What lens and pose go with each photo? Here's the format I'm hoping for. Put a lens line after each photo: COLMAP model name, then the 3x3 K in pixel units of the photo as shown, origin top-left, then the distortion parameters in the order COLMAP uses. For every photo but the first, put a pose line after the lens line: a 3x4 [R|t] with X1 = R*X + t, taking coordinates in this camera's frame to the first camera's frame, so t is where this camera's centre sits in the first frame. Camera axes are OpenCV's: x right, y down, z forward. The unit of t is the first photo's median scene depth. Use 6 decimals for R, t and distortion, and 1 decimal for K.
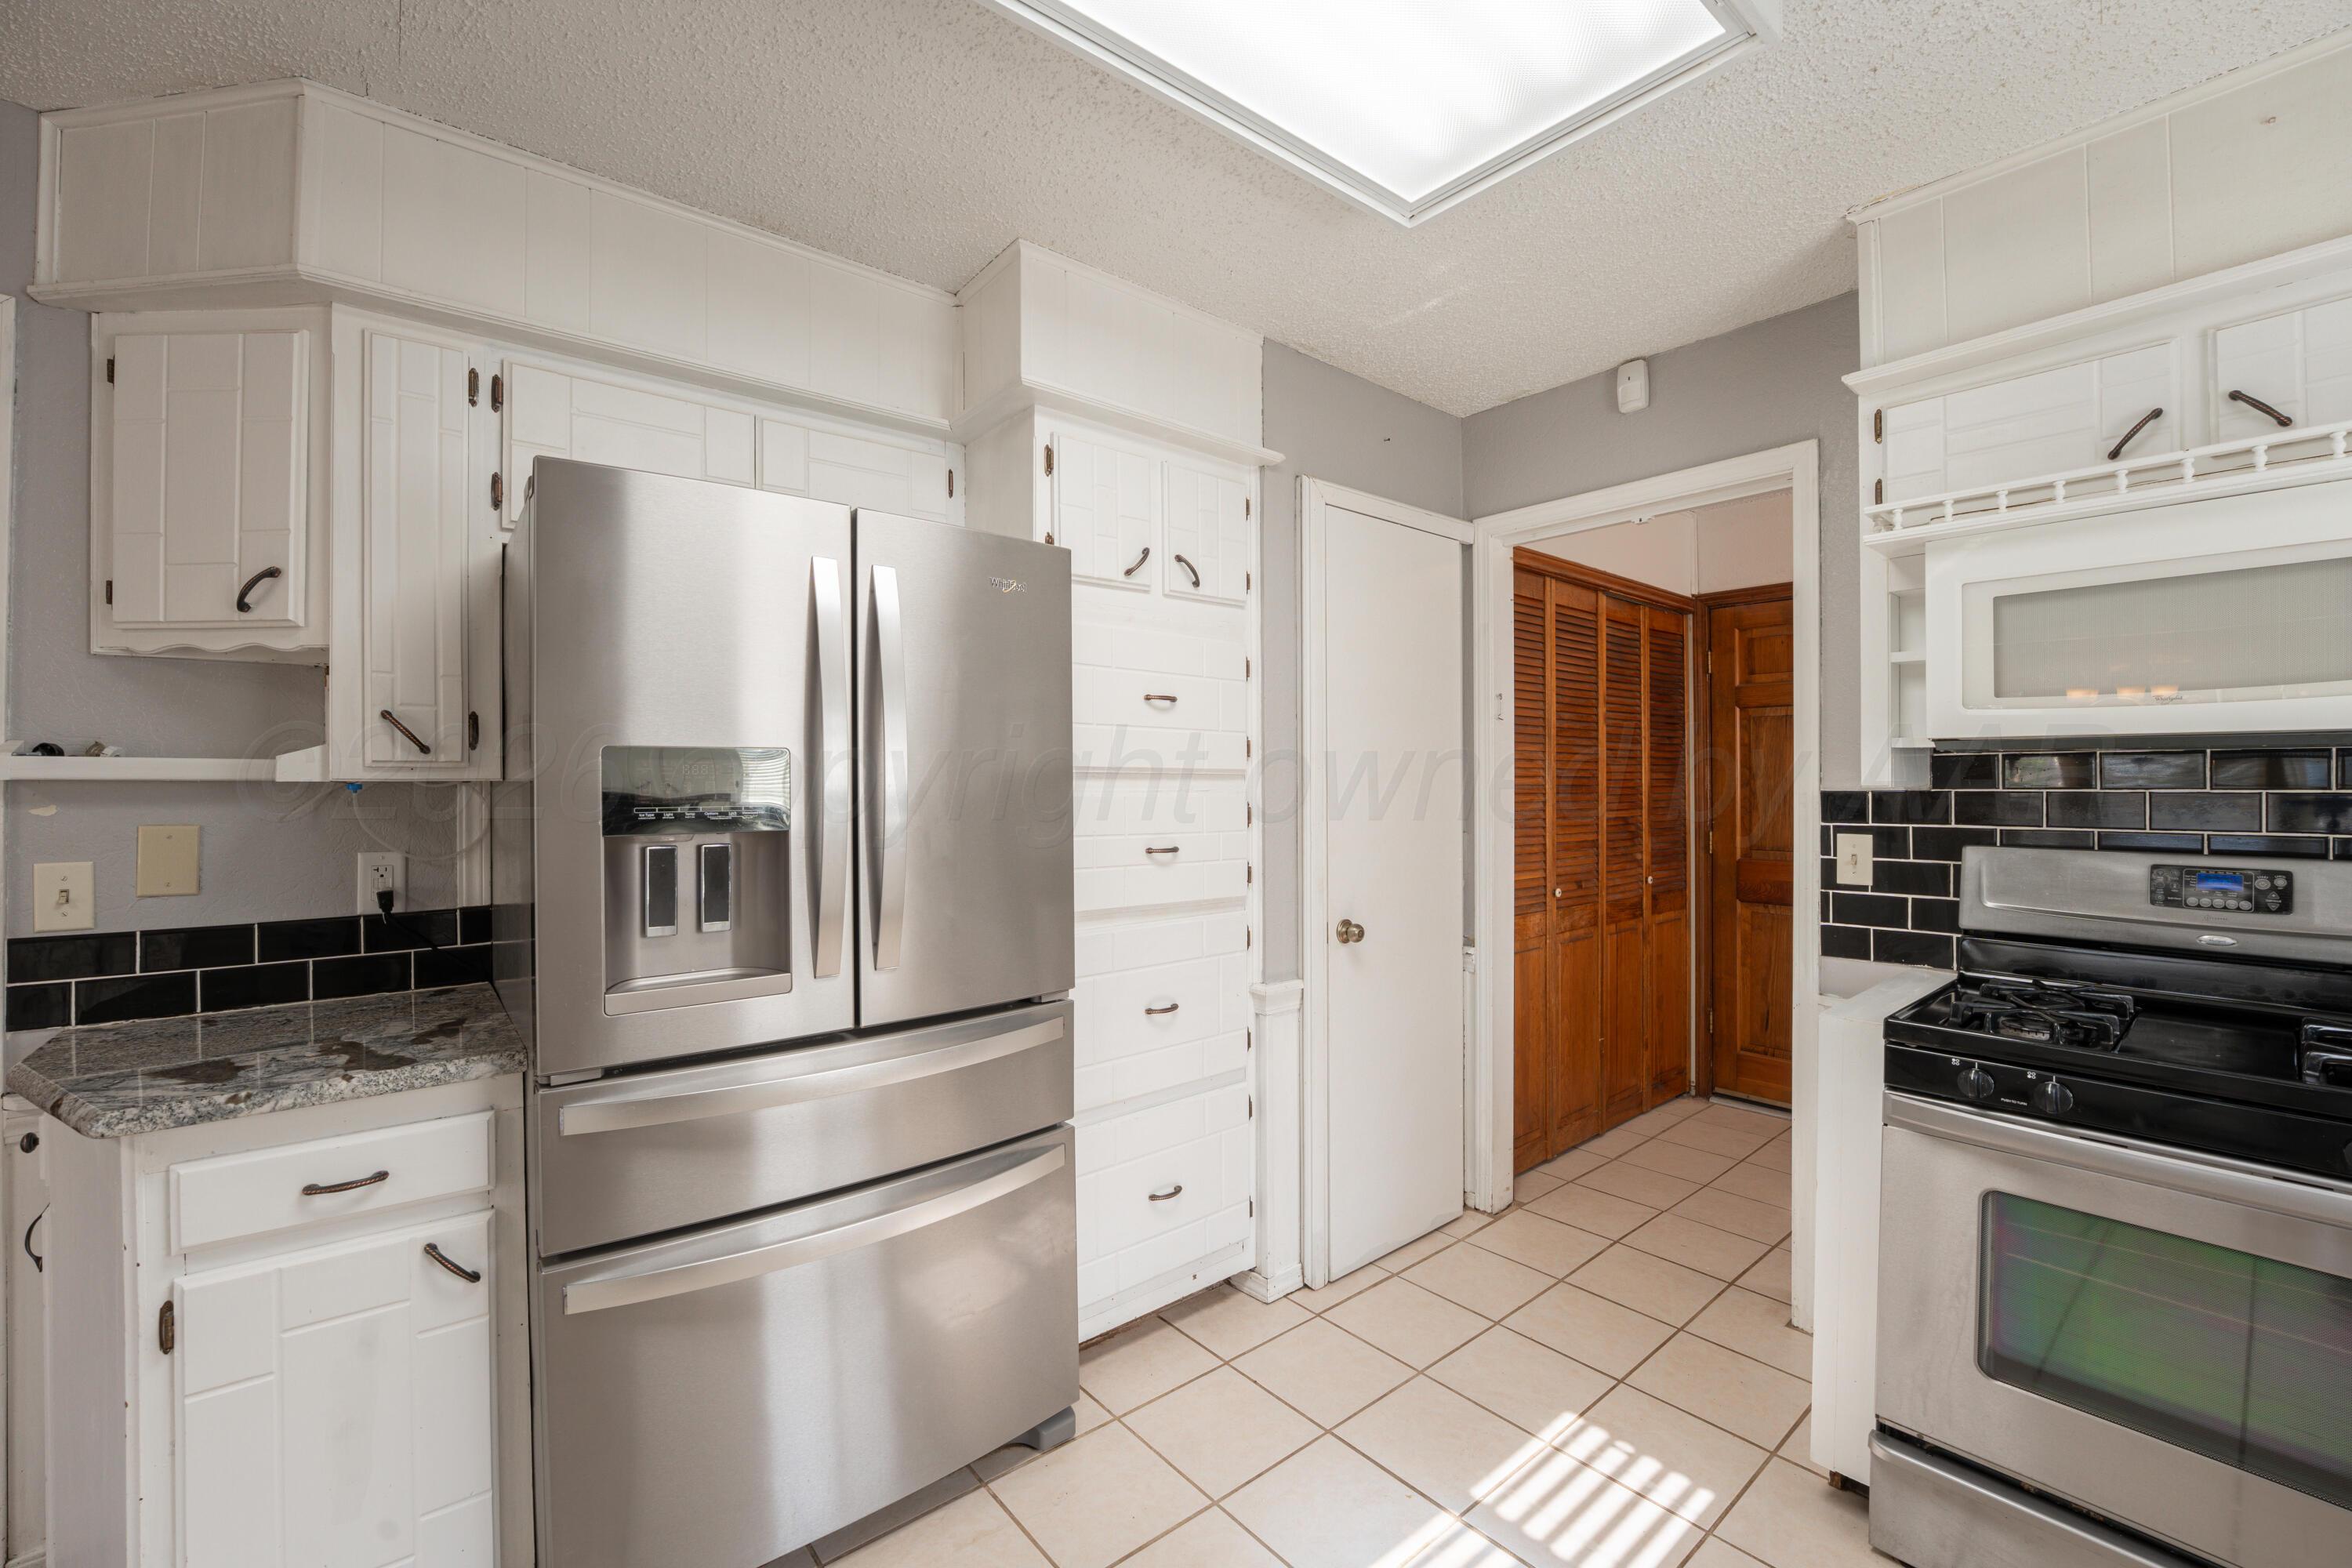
lens RADIAL K [[958.1, 0, 1173.9], [0, 958.1, 780.3], [0, 0, 1]] dist [-0.016585, 0.000247]
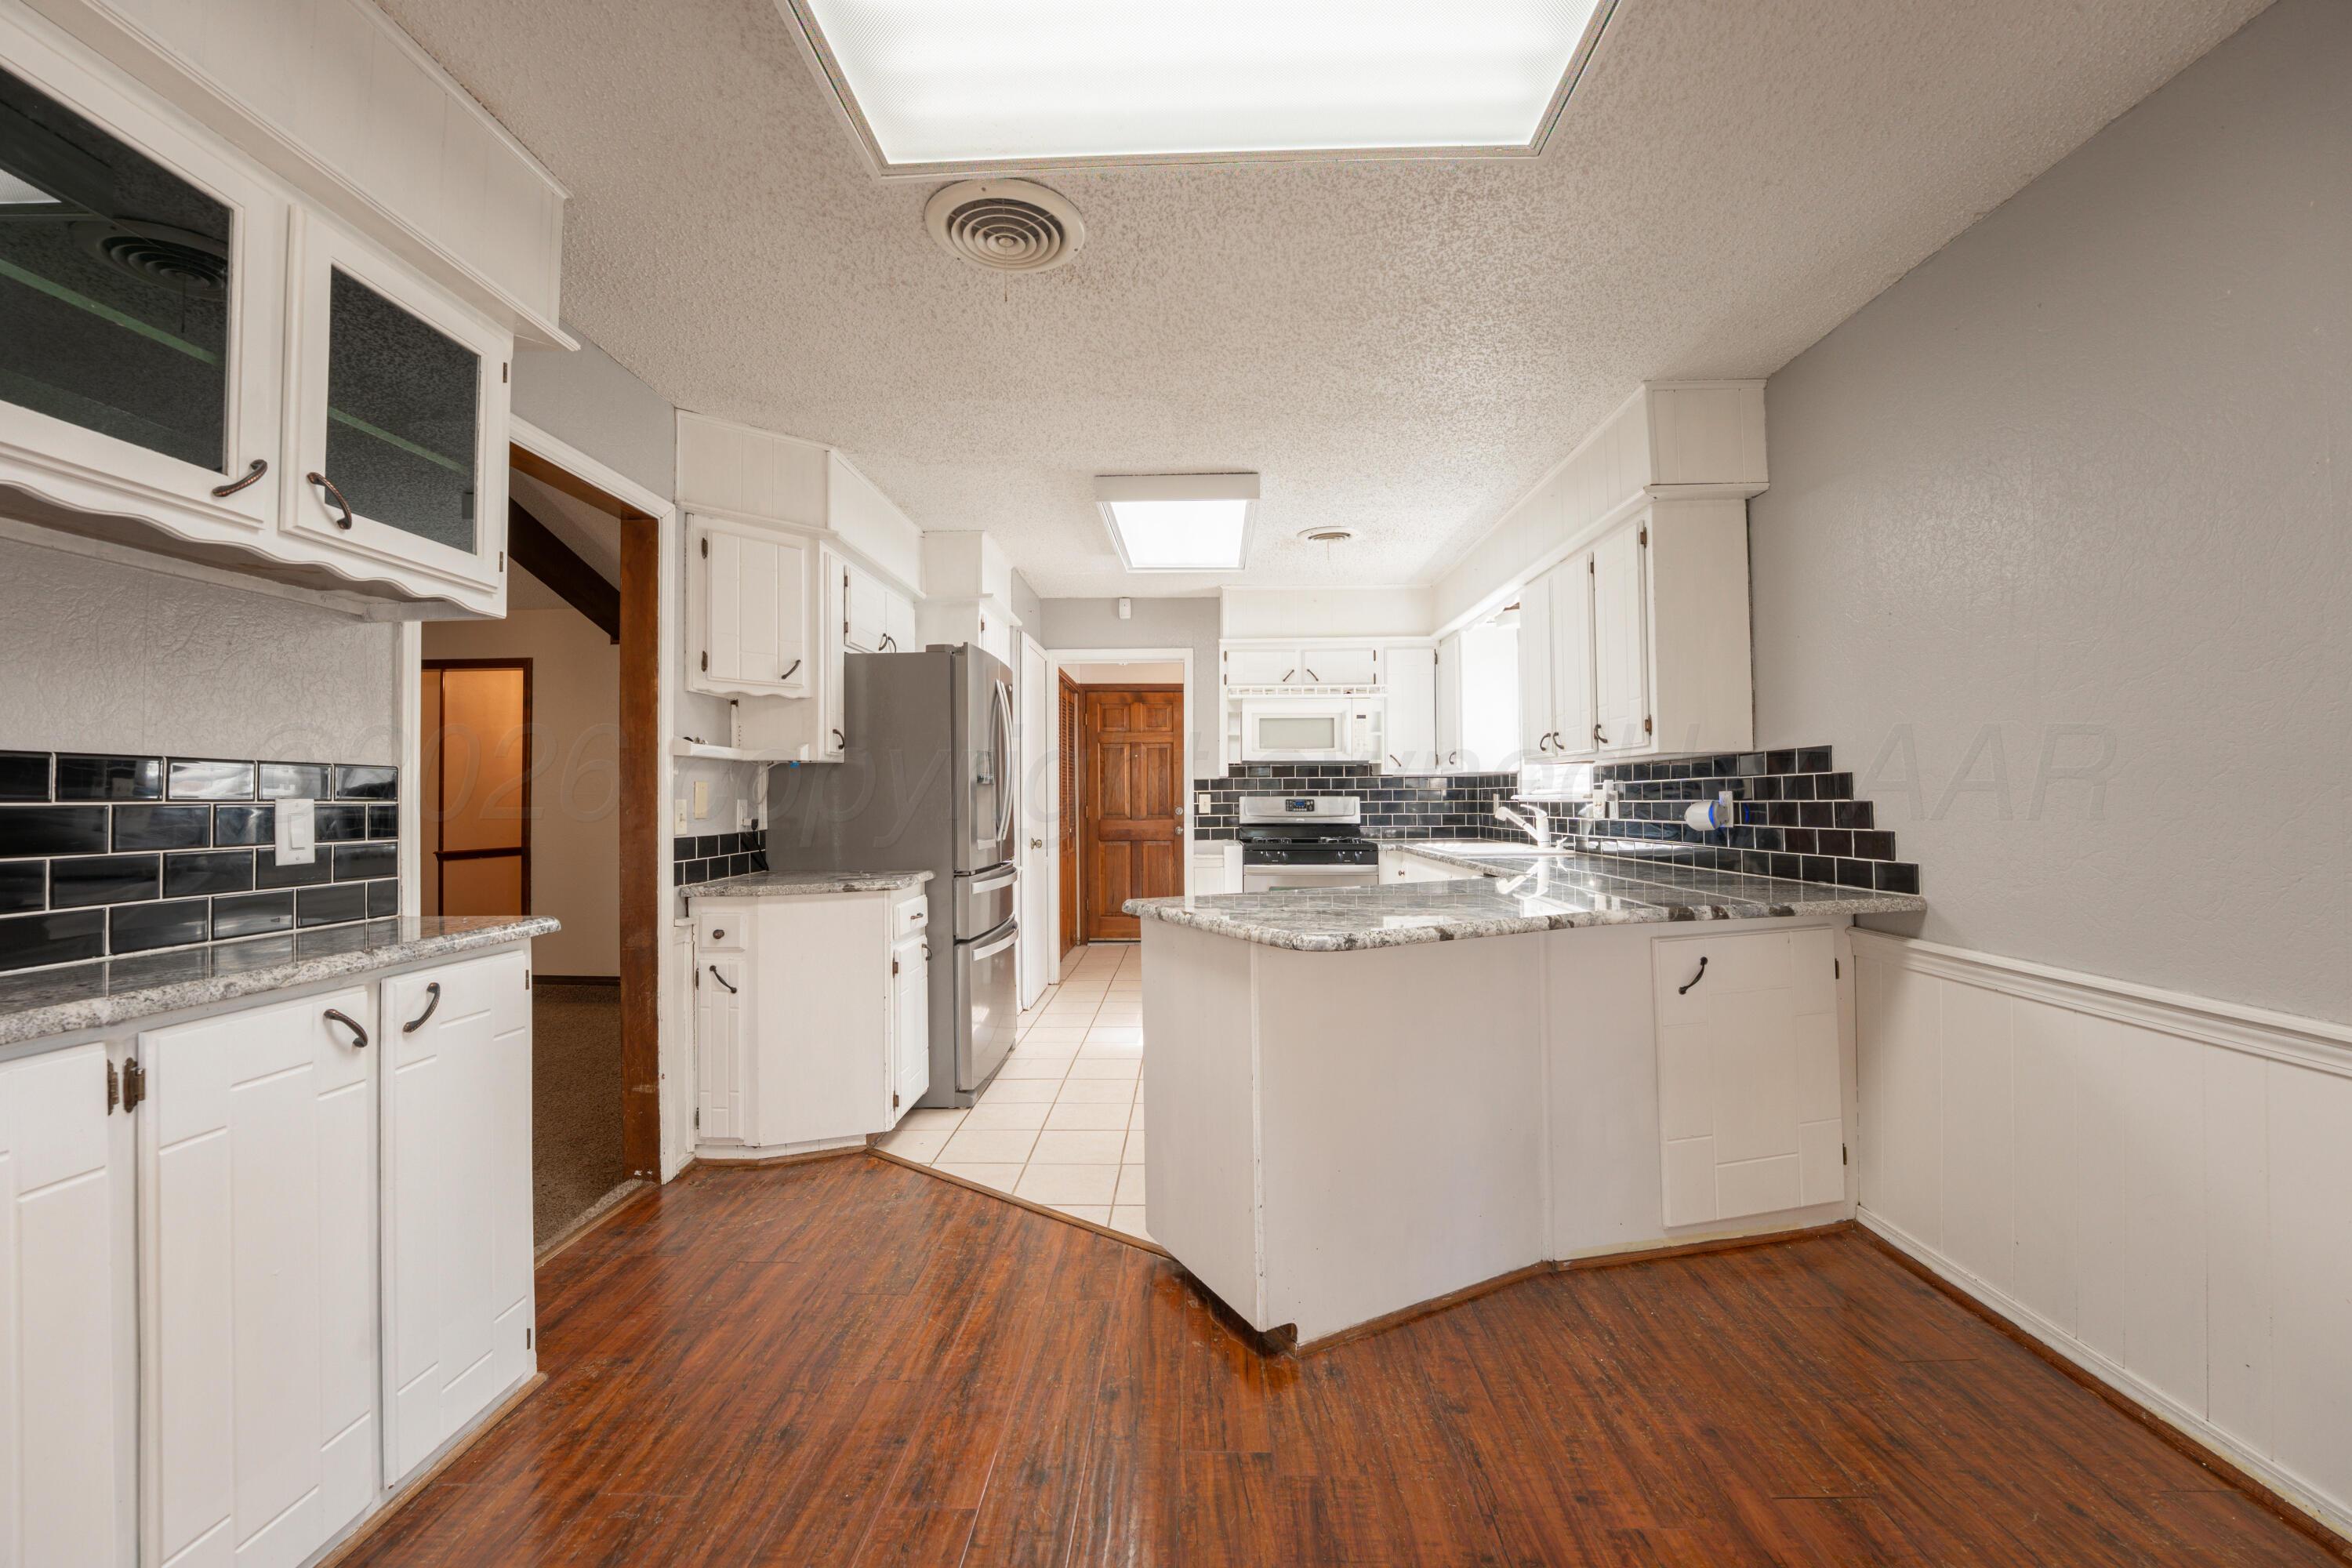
lens RADIAL K [[958.1, 0, 1173.9], [0, 958.1, 780.3], [0, 0, 1]] dist [-0.016585, 0.000247]
pose [[0.657961, 0.010594, 0.752978, -1.504617], [0.003469, 0.999848, -0.017099, 0.065834], [-0.753044, 0.013862, 0.657824, -0.796703]]
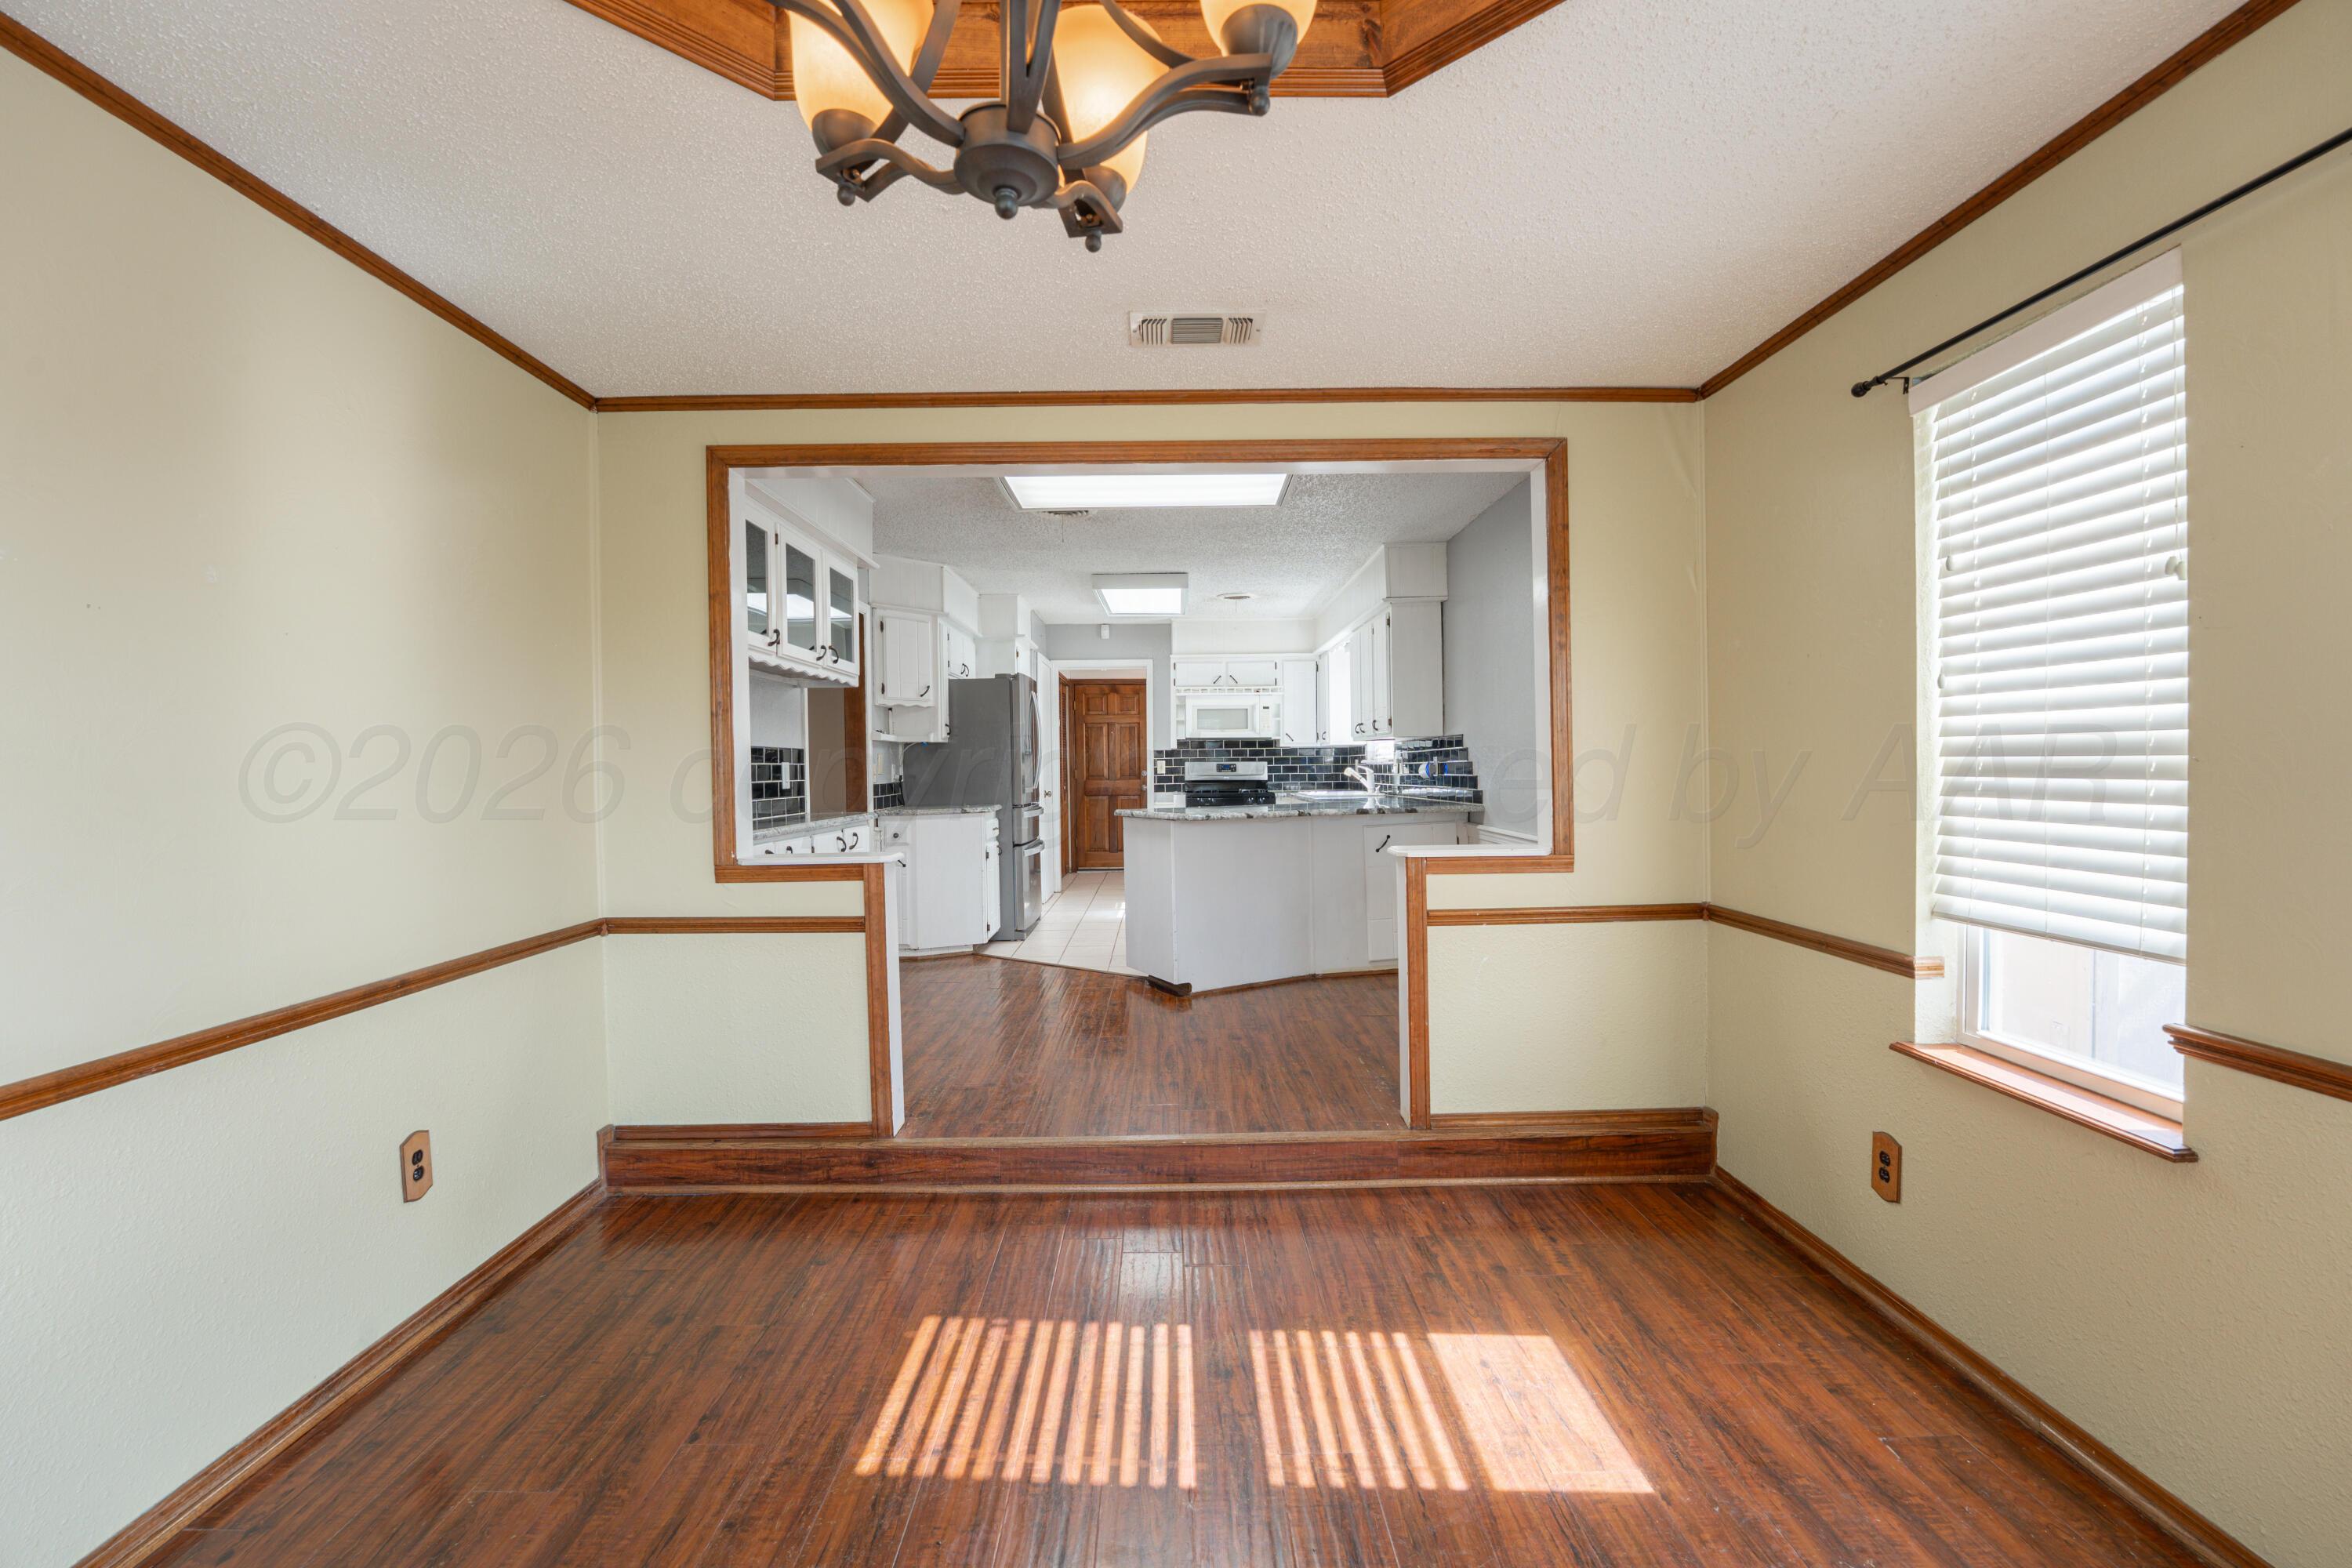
lens RADIAL K [[958.1, 0, 1173.9], [0, 958.1, 780.3], [0, 0, 1]] dist [-0.016585, 0.000247]
pose [[0.632374, -0.017737, 0.774460, -2.481247], [0.008020, 0.999834, 0.016351, 0.077183], [-0.774622, -0.004129, 0.632411, -1.661149]]
